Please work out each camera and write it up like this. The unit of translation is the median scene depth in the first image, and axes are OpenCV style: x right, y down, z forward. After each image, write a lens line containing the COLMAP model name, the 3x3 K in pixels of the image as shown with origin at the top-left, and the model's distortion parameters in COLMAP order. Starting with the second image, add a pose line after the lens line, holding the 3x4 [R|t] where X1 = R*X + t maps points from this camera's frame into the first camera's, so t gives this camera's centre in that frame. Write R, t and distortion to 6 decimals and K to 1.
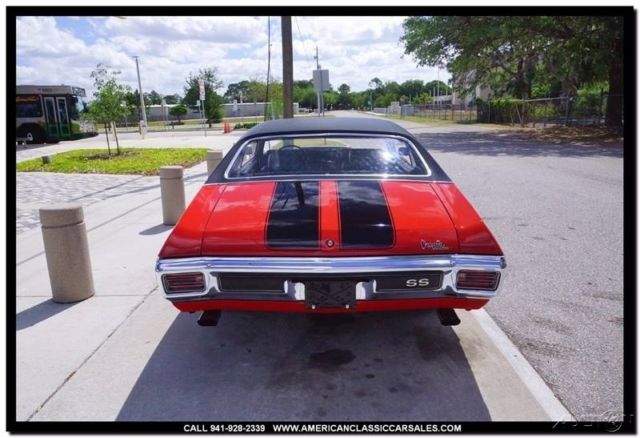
lens RADIAL K [[447.4, 0, 318.8], [0, 447.4, 222.7], [0, 0, 1]] dist [-0.008008, 0.001506]
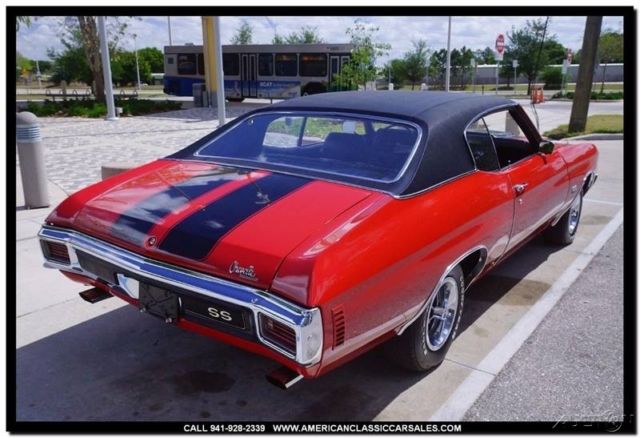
lens RADIAL K [[545.7, 0, 320.9], [0, 545.7, 220.9], [0, 0, 1]] dist [-0.006370, 0.006051]
pose [[0.808542, 0.172984, -0.562437, 0.087813], [-0.160993, 0.984375, 0.071317, -0.012078], [0.565986, 0.032886, 0.823758, 0.032820]]
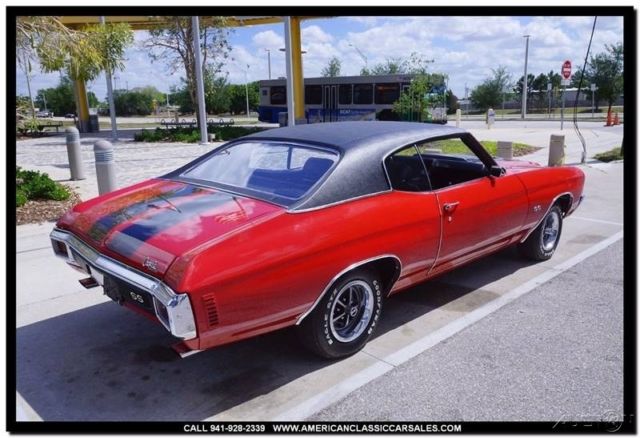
lens RADIAL K [[497.7, 0, 319.7], [0, 497.7, 220.6], [0, 0, 1]] dist [-0.007201, 0.006383]
pose [[0.691589, 0.173759, -0.701080, 0.129005], [-0.172099, 0.982319, 0.073693, -0.019458], [0.701489, 0.069690, 0.709264, 0.049144]]
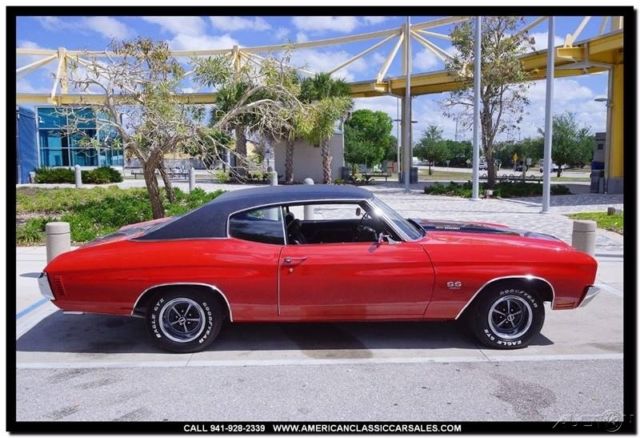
lens RADIAL K [[523.7, 0, 320.4], [0, 523.7, 218.2], [0, 0, 1]] dist [0.004704, -0.007742]
pose [[0.053803, 0.131213, -0.989893, 0.240539], [-0.238029, 0.964438, 0.114901, -0.059886], [0.969767, 0.229441, 0.083122, 0.181782]]
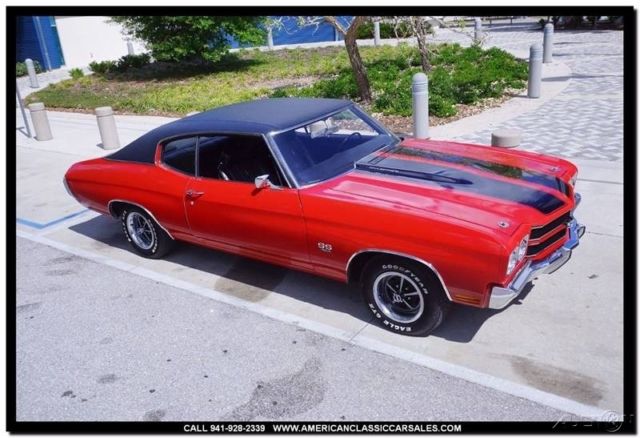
lens RADIAL K [[545.7, 0, 324.6], [0, 545.7, 218.3], [0, 0, 1]] dist [-0.006370, 0.006051]
pose [[-0.556217, 0.358372, -0.749795, 0.176401], [-0.108868, 0.863042, 0.493260, -0.118997], [0.823875, 0.355988, -0.441023, 0.328106]]
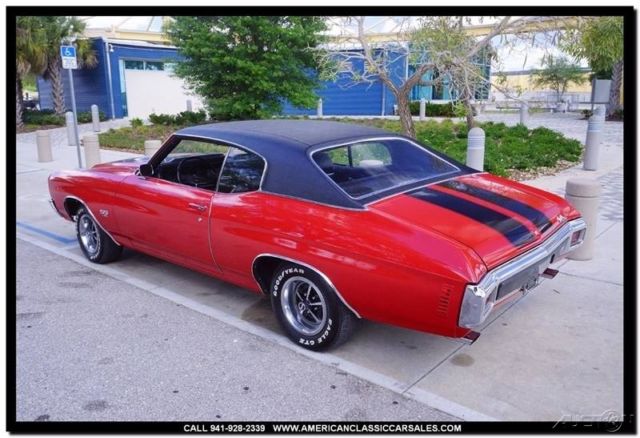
lens RADIAL K [[523.7, 0, 323.1], [0, 523.7, 217.3], [0, 0, 1]] dist [0.004704, -0.007742]
pose [[-0.629883, 0.200648, -0.750325, 0.158134], [-0.165730, 0.909084, 0.382229, -0.087514], [0.758802, 0.365111, -0.539364, 0.311589]]
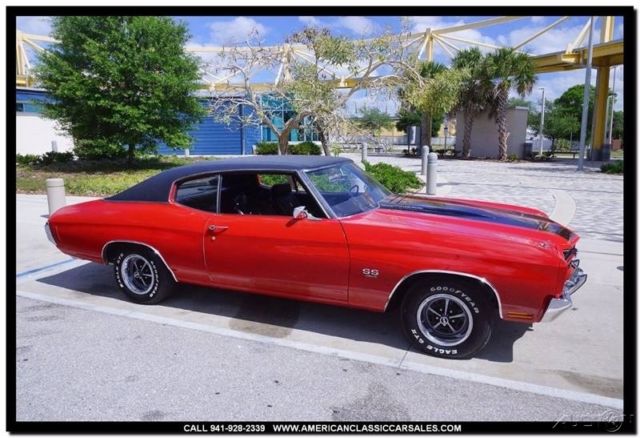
lens RADIAL K [[464.3, 0, 321.7], [0, 464.3, 216.5], [0, 0, 1]] dist [0.002034, -0.010588]
pose [[-0.367016, 0.177305, -0.913160, 0.190658], [-0.213850, 0.939291, 0.268329, -0.079464], [0.905299, 0.293761, -0.306818, 0.281028]]
